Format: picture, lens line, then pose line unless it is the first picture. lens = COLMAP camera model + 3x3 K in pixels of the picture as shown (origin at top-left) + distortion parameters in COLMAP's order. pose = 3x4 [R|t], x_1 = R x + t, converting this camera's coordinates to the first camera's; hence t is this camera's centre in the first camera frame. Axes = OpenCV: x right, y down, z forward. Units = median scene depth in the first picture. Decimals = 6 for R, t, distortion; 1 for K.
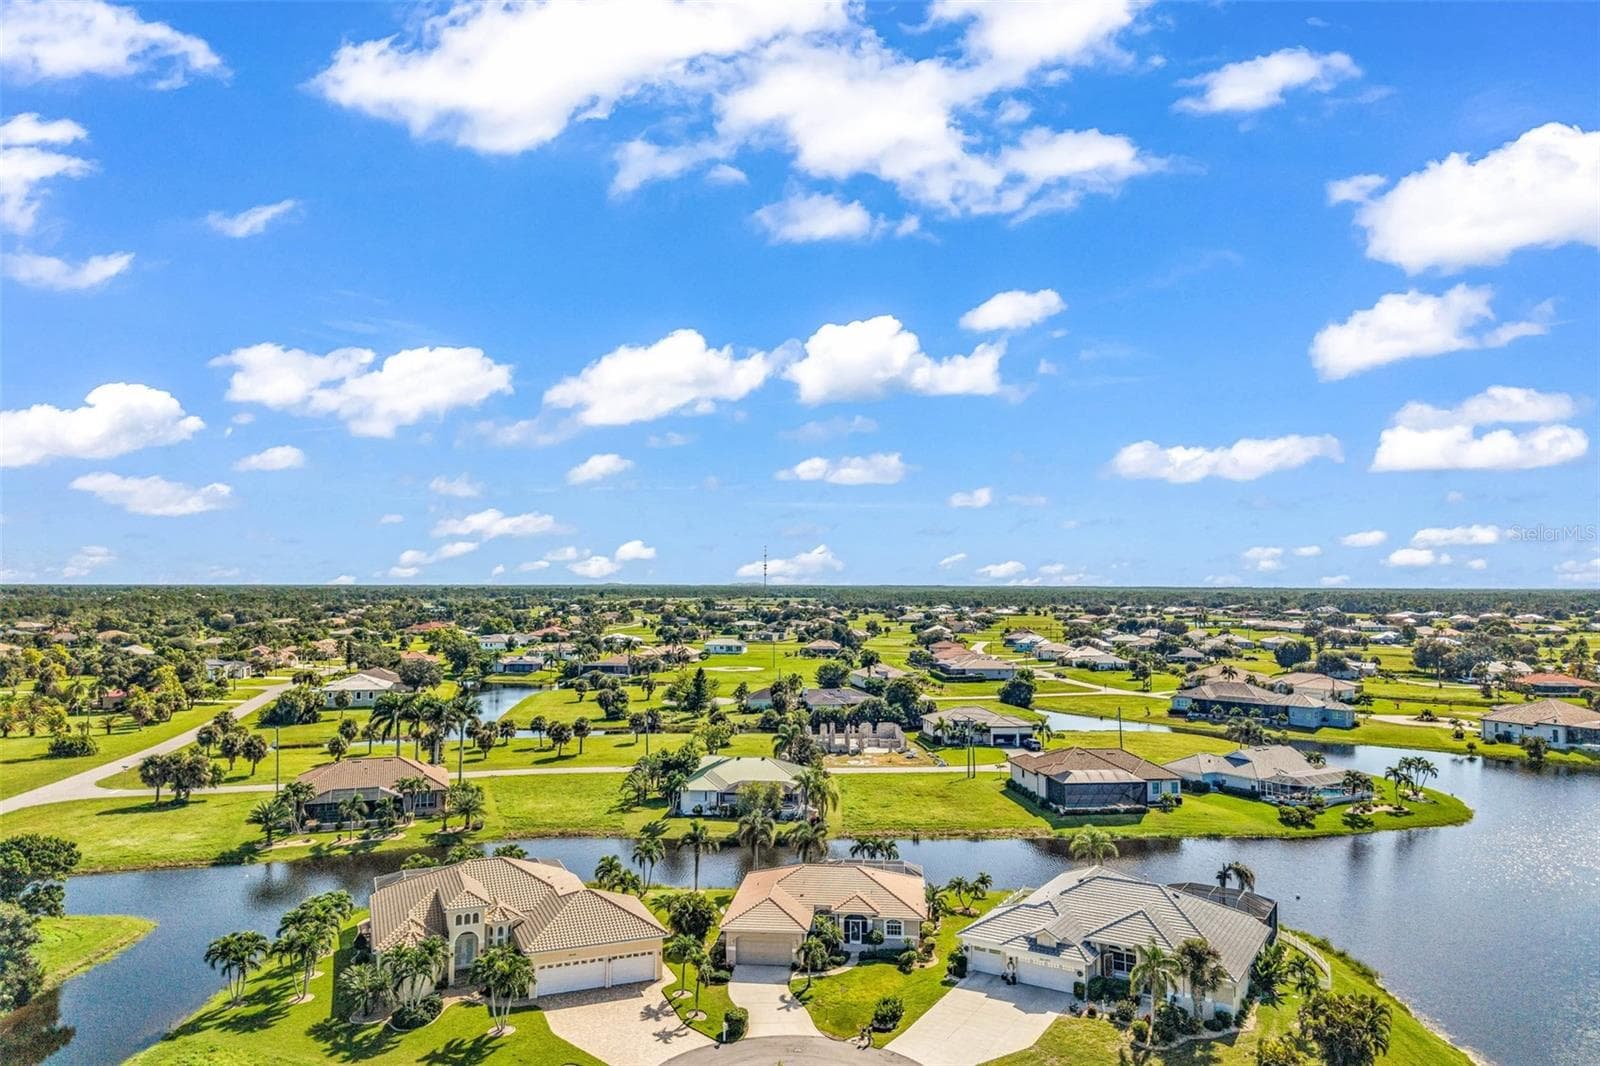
lens RADIAL K [[1066.4, 0, 798.5], [0, 1066.4, 532.6], [0, 0, 1]] dist [0.045779, -0.061888]
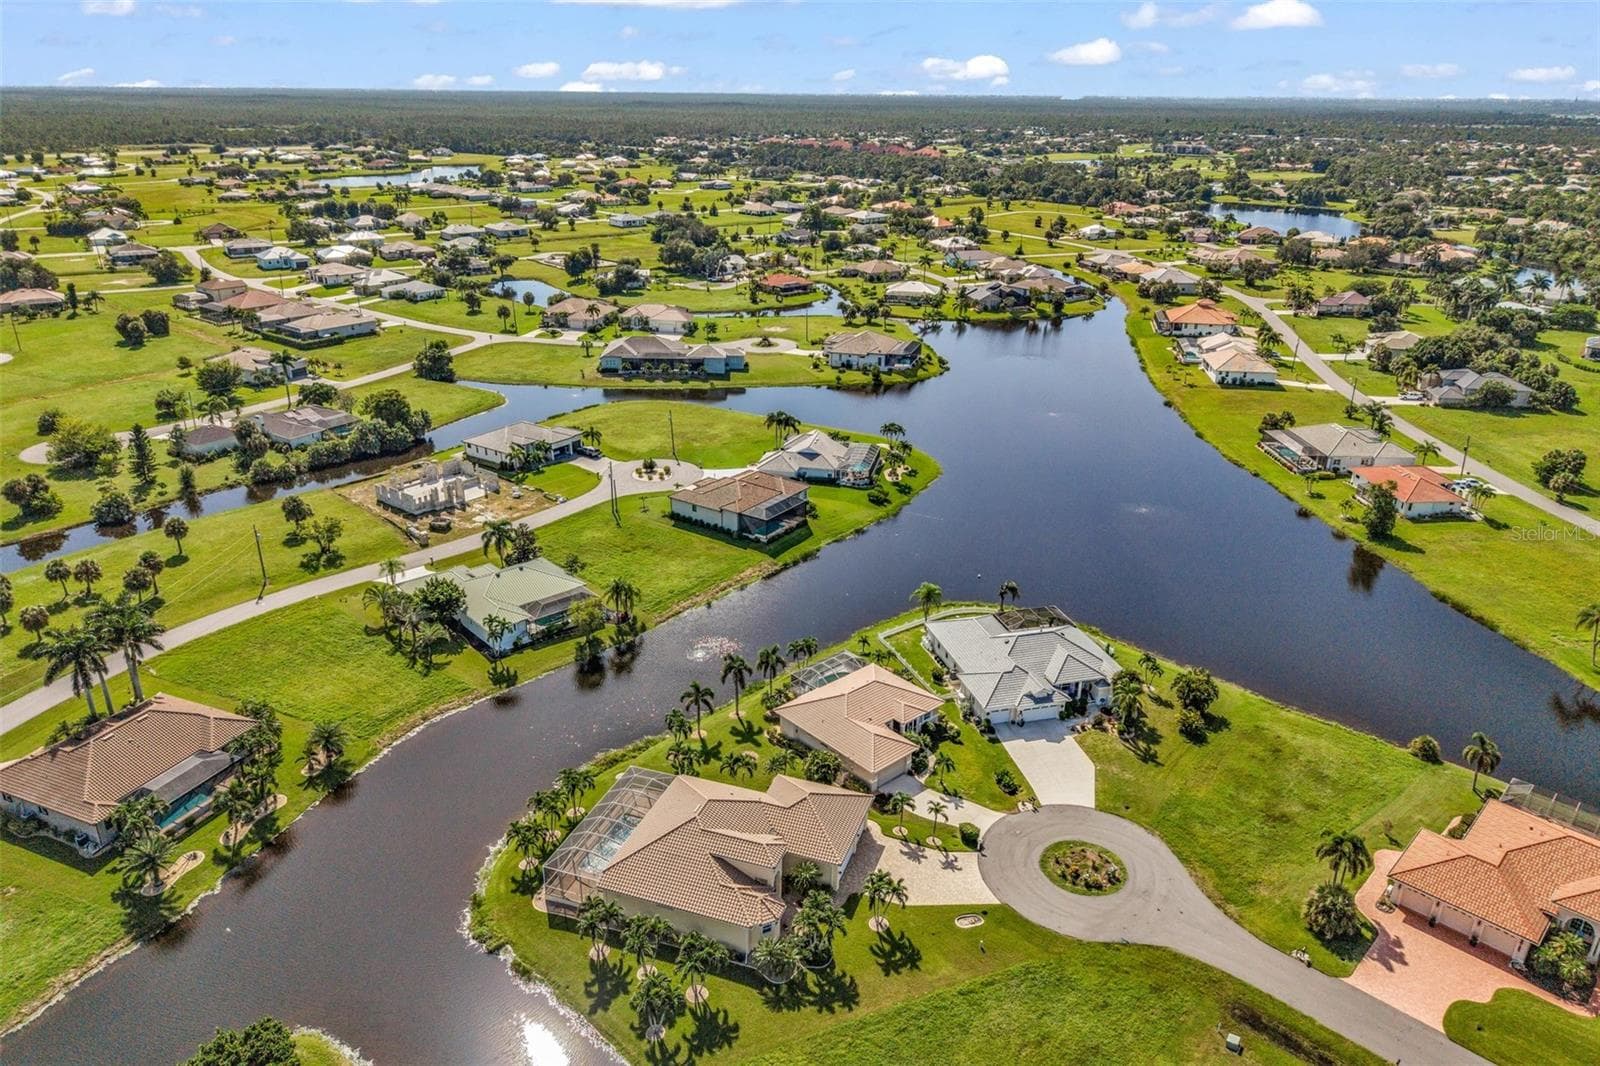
lens RADIAL K [[1066.4, 0, 798.5], [0, 1066.4, 532.6], [0, 0, 1]] dist [0.045779, -0.061888]
pose [[0.675175, -0.278769, 0.682954, -0.582294], [-0.042516, 0.909596, 0.413312, -0.268963], [-0.736431, -0.308094, 0.602285, 0.225255]]
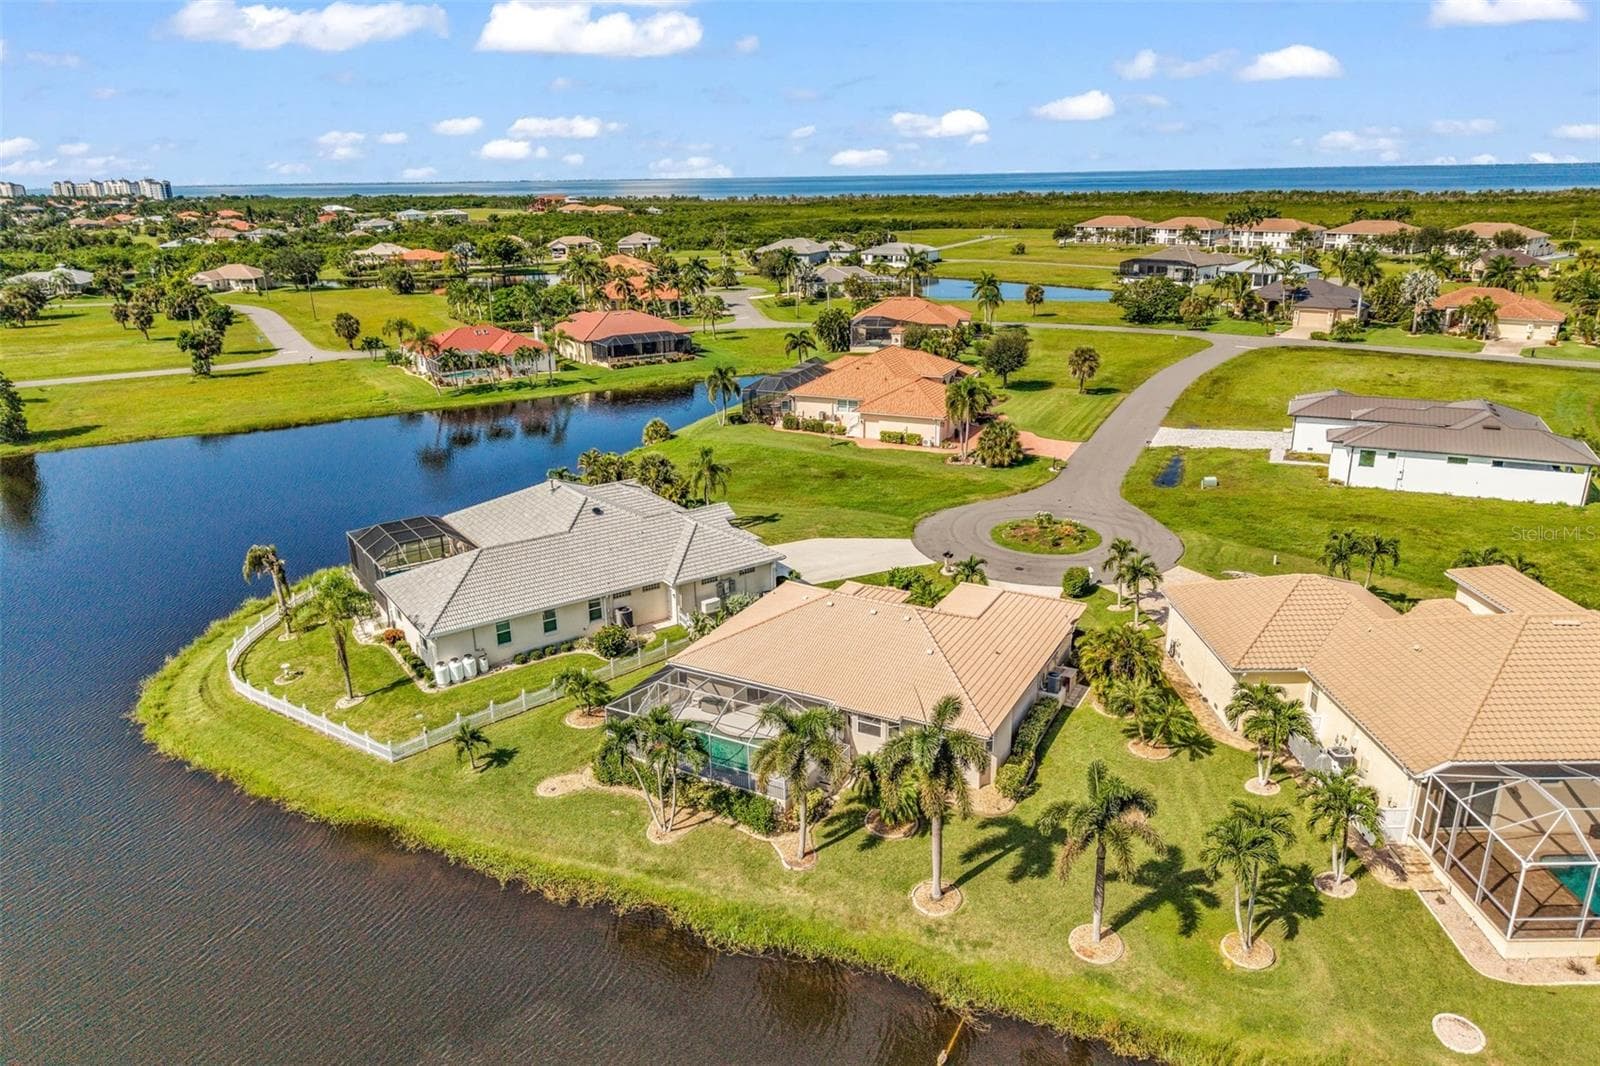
lens RADIAL K [[1074.4, 0, 793.1], [0, 1074.4, 535.1], [0, 0, 1]] dist [0.001711, -0.005696]
pose [[-0.922435, -0.110503, 0.370003, -0.091702], [-0.004177, 0.960980, 0.276588, 0.082754], [-0.386129, 0.253589, -0.886903, 1.024696]]
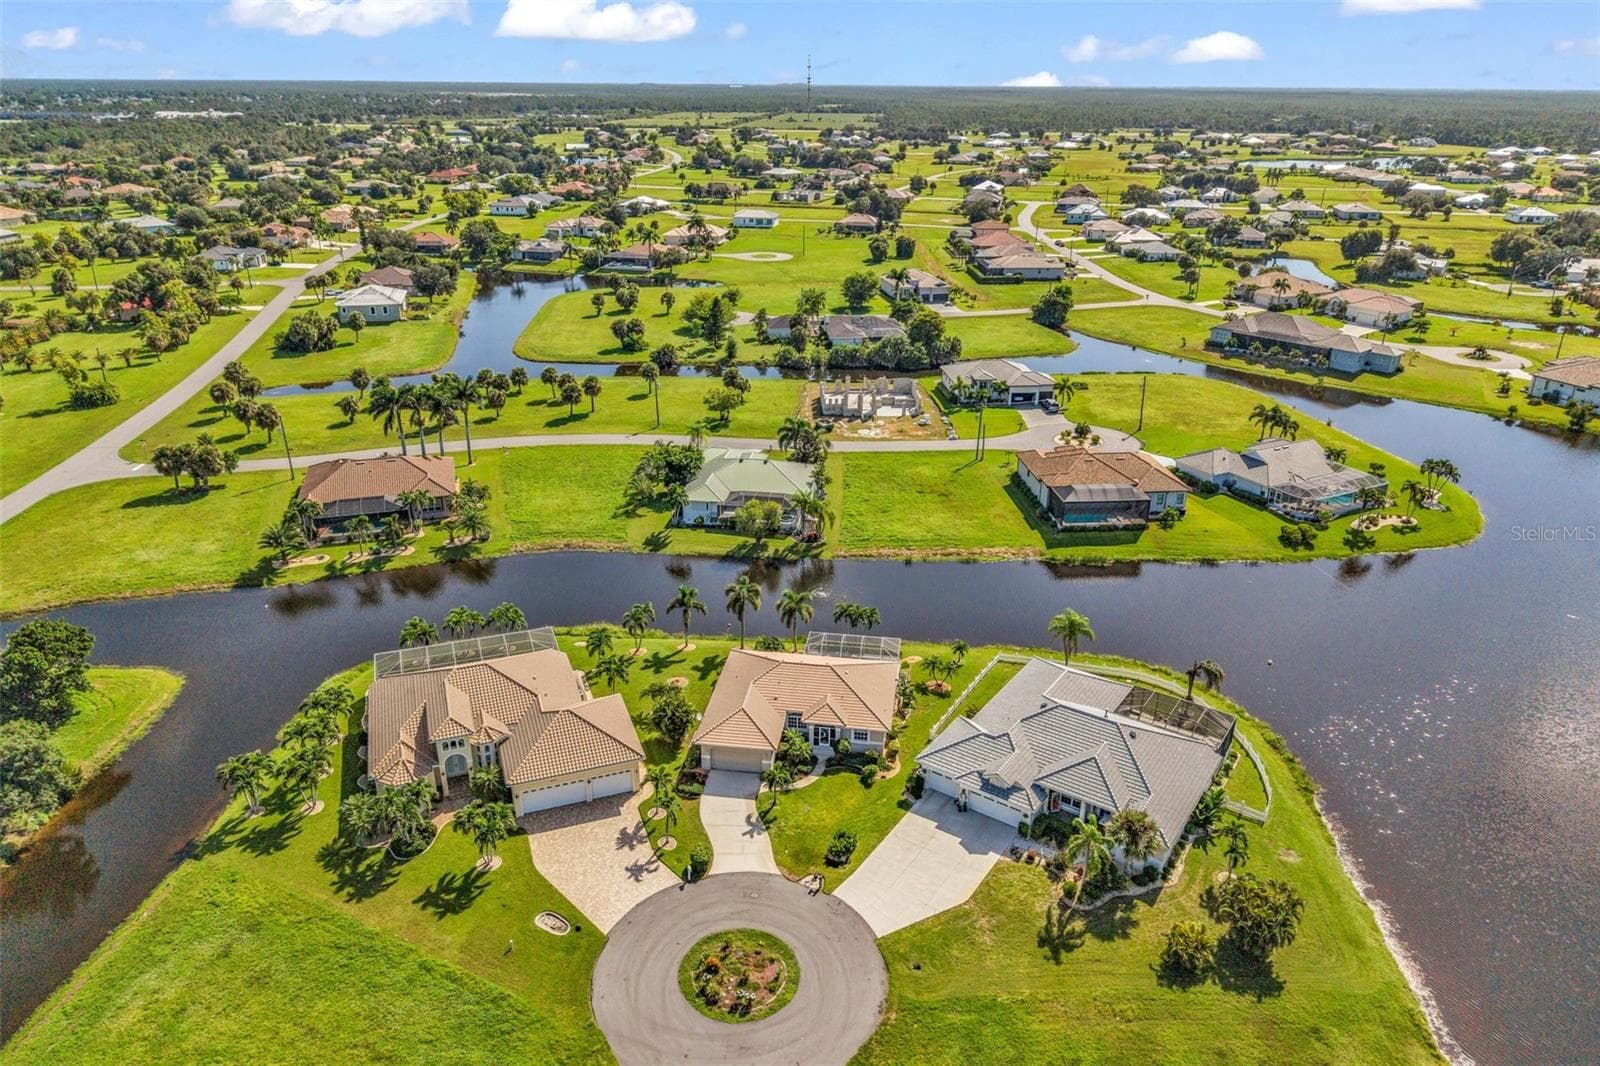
lens RADIAL K [[1066.4, 0, 798.5], [0, 1066.4, 532.6], [0, 0, 1]] dist [0.045779, -0.061888]
pose [[0.999023, 0.020418, -0.039200, 0.041253], [-0.001509, 0.902142, 0.431437, -0.168942], [0.044173, -0.430956, 0.901291, 0.086224]]
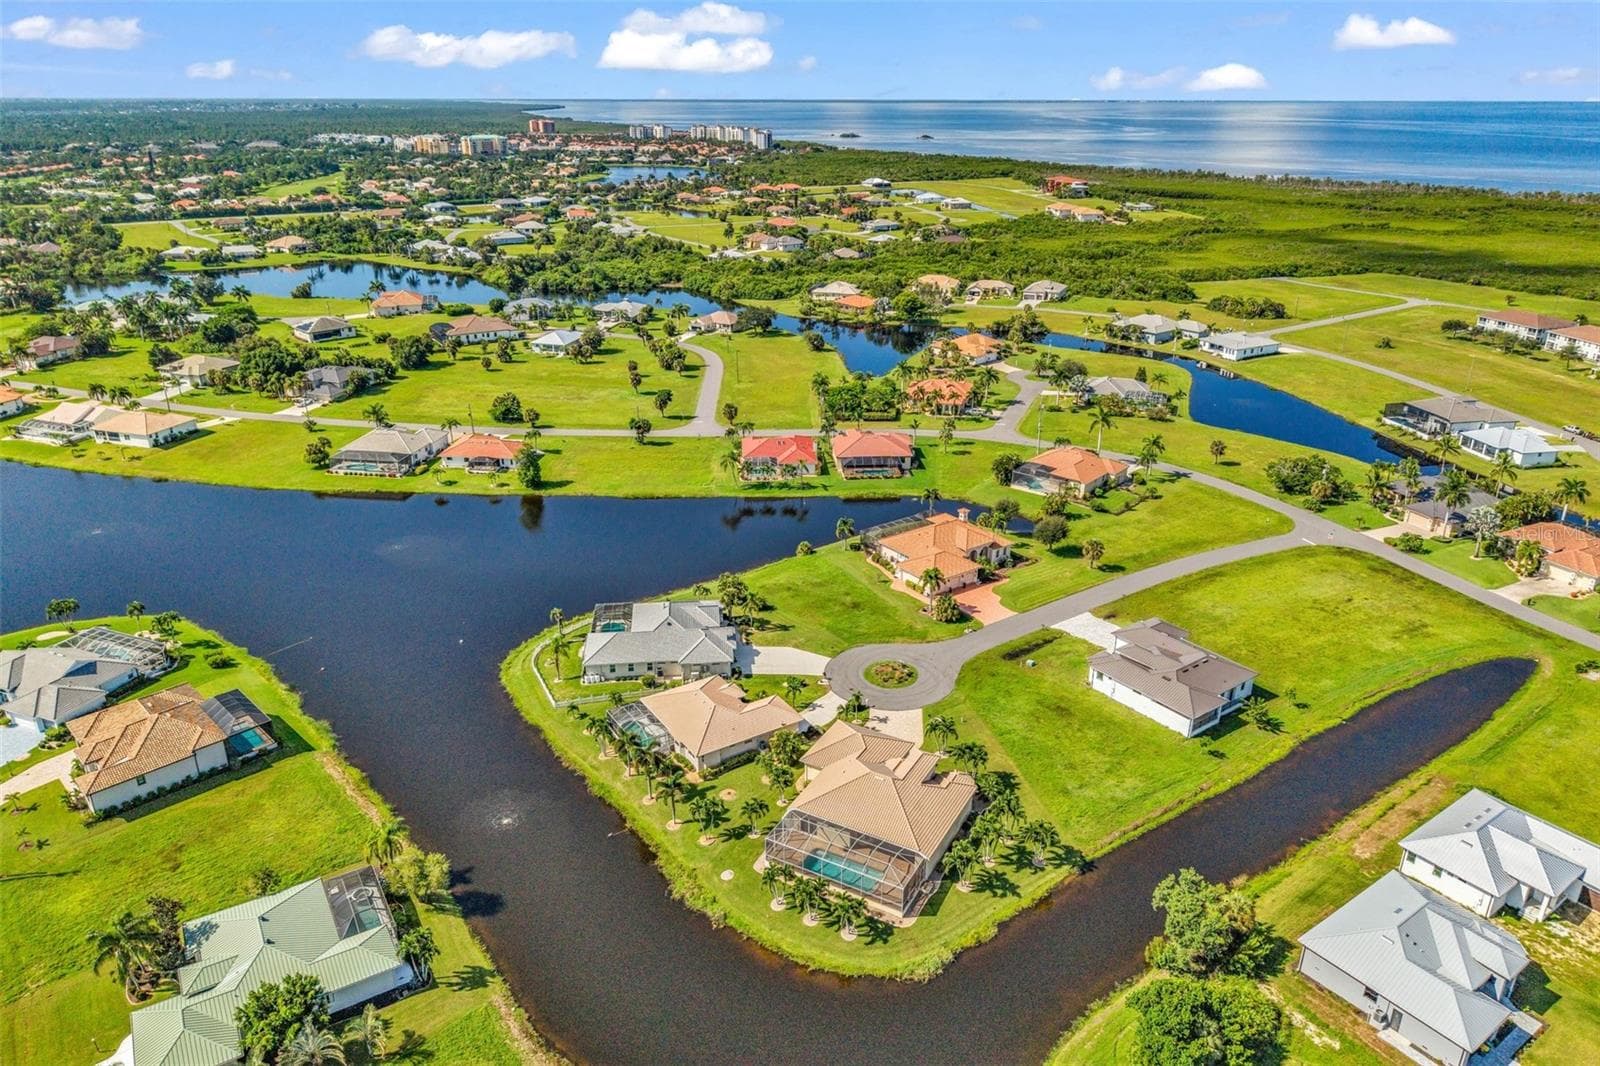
lens RADIAL K [[1066.4, 0, 798.5], [0, 1066.4, 532.6], [0, 0, 1]] dist [0.045779, -0.061888]
pose [[-0.620734, -0.300376, 0.724199, -0.727657], [-0.041281, 0.934938, 0.352401, -0.300858], [-0.782934, 0.188852, -0.592747, 1.188807]]
